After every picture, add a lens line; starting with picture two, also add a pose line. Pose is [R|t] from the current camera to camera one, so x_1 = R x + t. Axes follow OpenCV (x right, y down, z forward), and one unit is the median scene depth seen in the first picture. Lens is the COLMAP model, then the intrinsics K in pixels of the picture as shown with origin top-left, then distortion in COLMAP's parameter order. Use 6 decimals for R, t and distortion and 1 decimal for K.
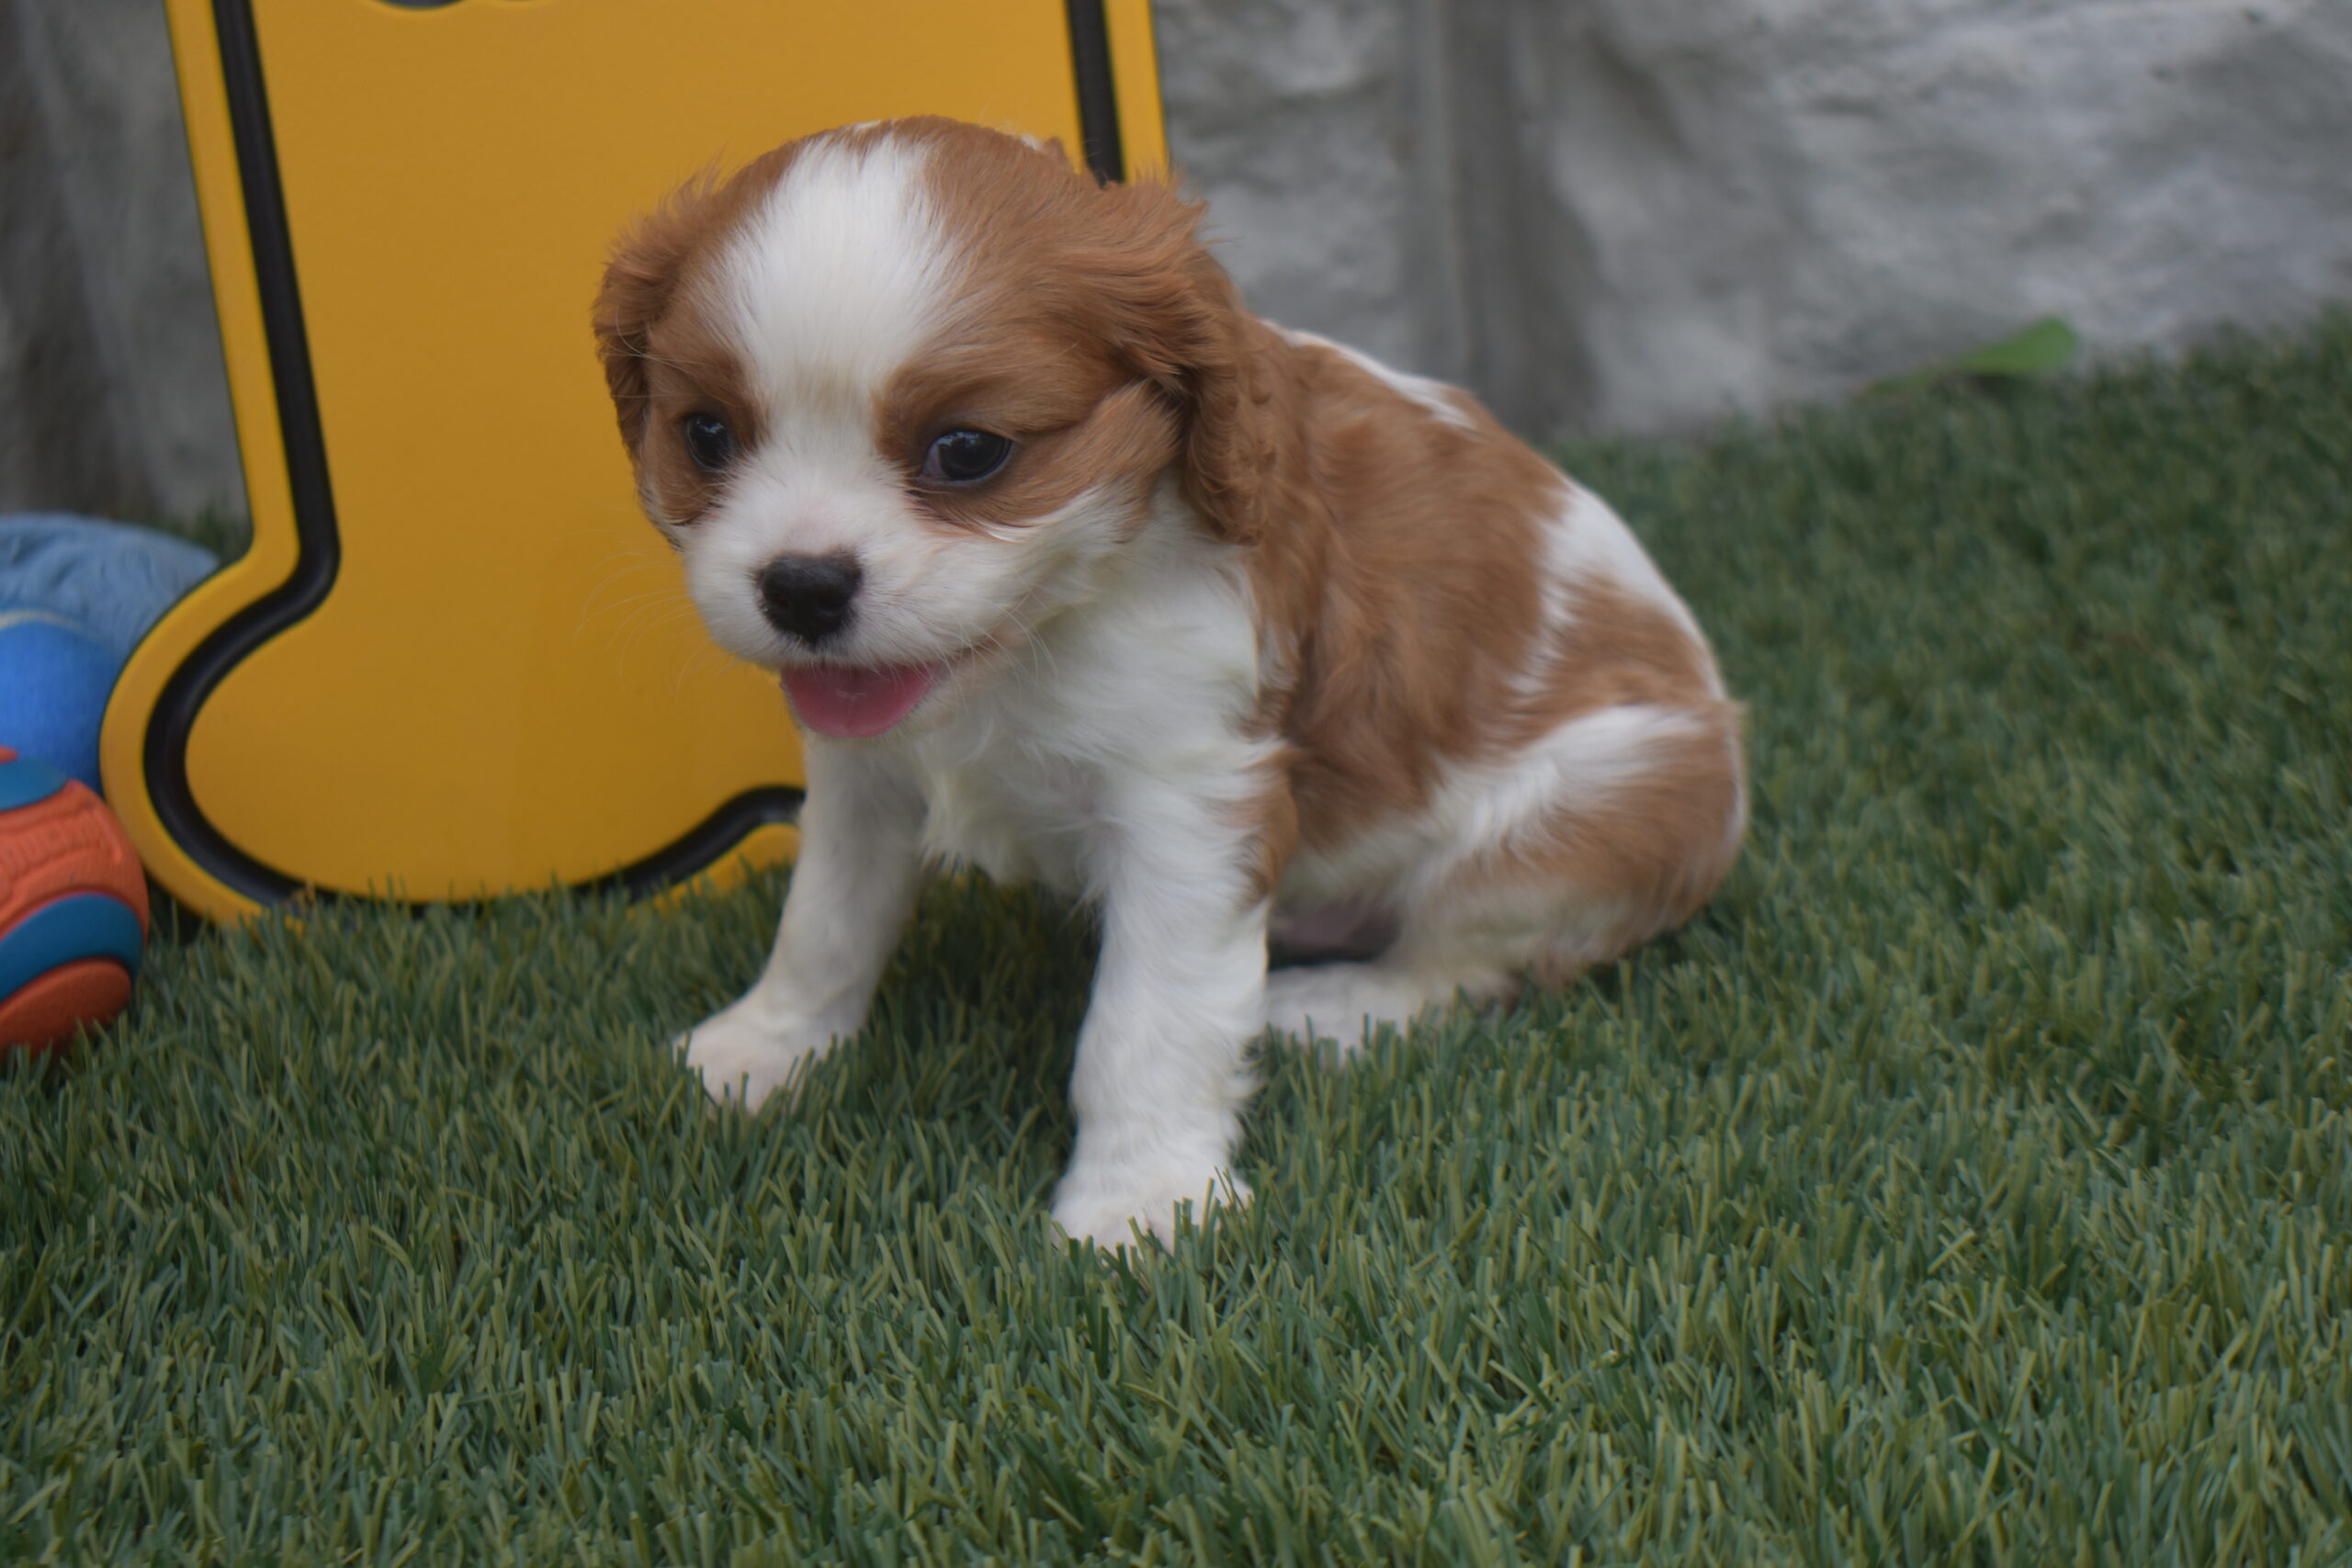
lens RADIAL K [[4248.4, 0, 1176.3], [0, 4248.4, 778.9], [0, 0, 1]] dist [0.015895, 0.000000]
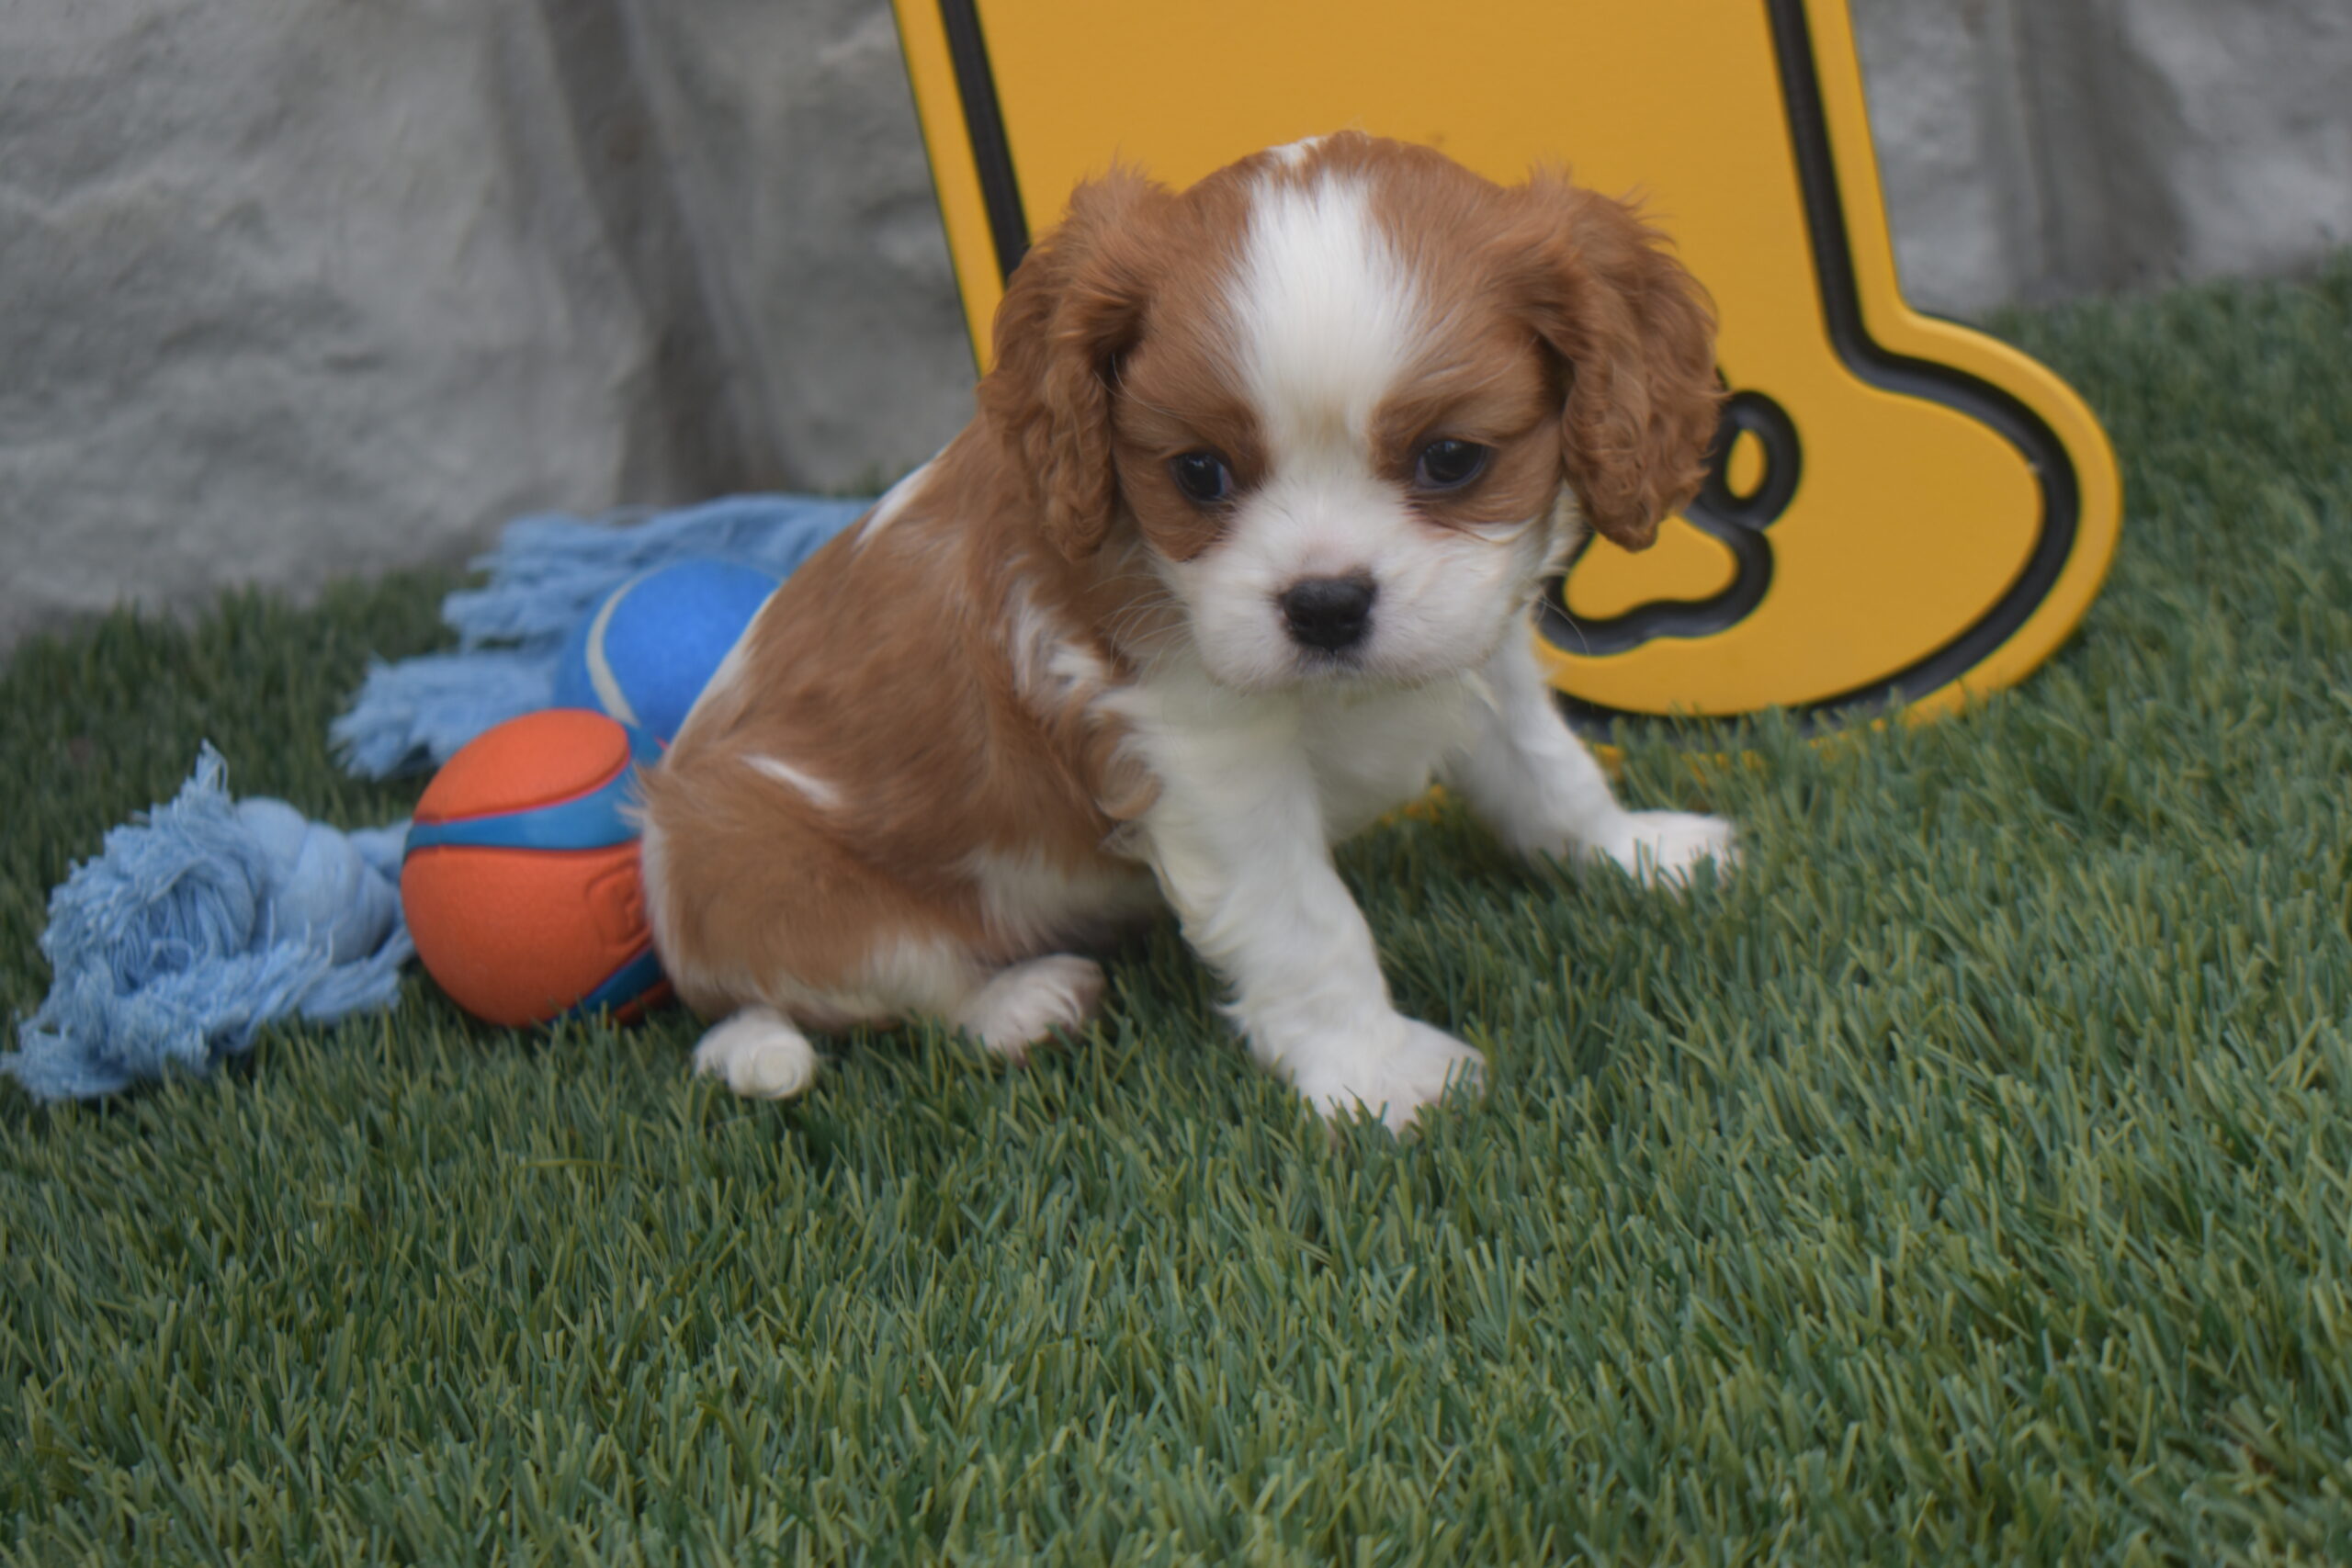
lens RADIAL K [[4248.4, 0, 1184.1], [0, 4248.4, 794.2], [0, 0, 1]] dist [0.015895, 0.000000]
pose [[0.993667, -0.086431, -0.071808, -0.103550], [0.087875, 0.995983, 0.017197, 0.003272], [0.070033, -0.023398, 0.997270, -0.043906]]
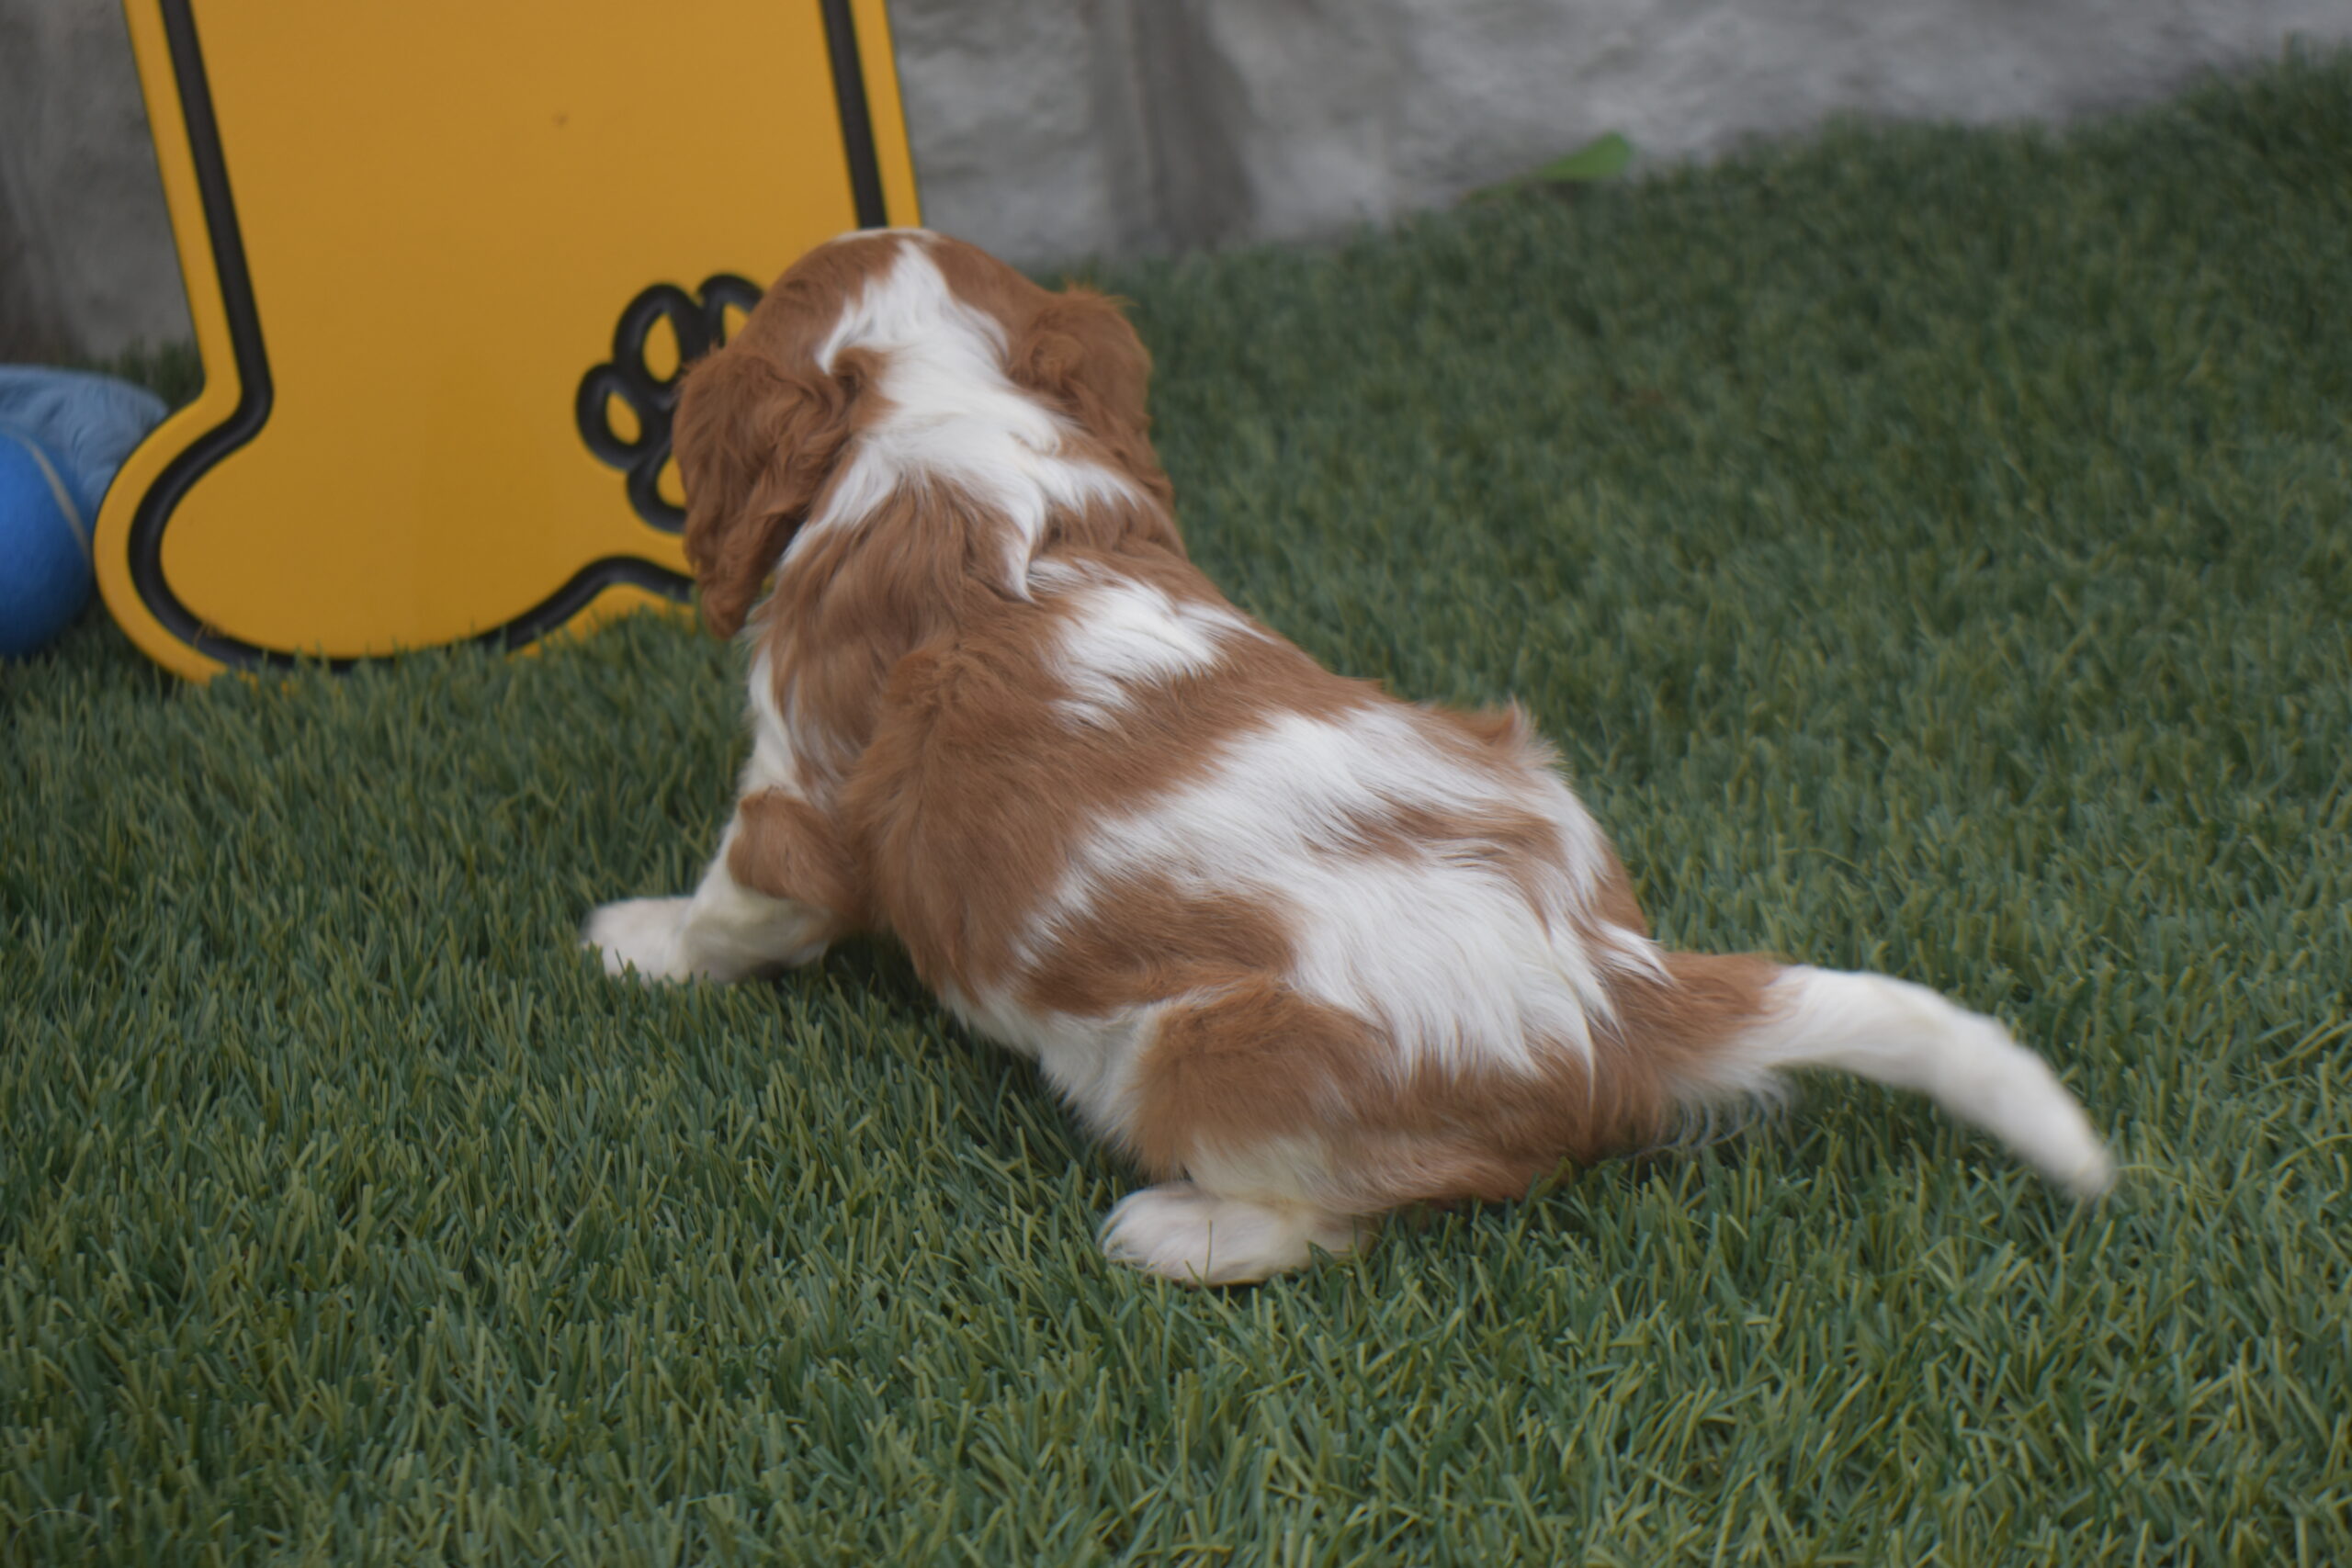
lens RADIAL K [[4248.4, 0, 1178.4], [0, 4248.4, 773.7], [0, 0, 1]] dist [0.015895, 0.000000]
pose [[0.997433, -0.047884, 0.053244, 0.004680], [0.044694, 0.997223, 0.059576, -0.001453], [-0.055949, -0.057044, 0.996803, -0.315341]]
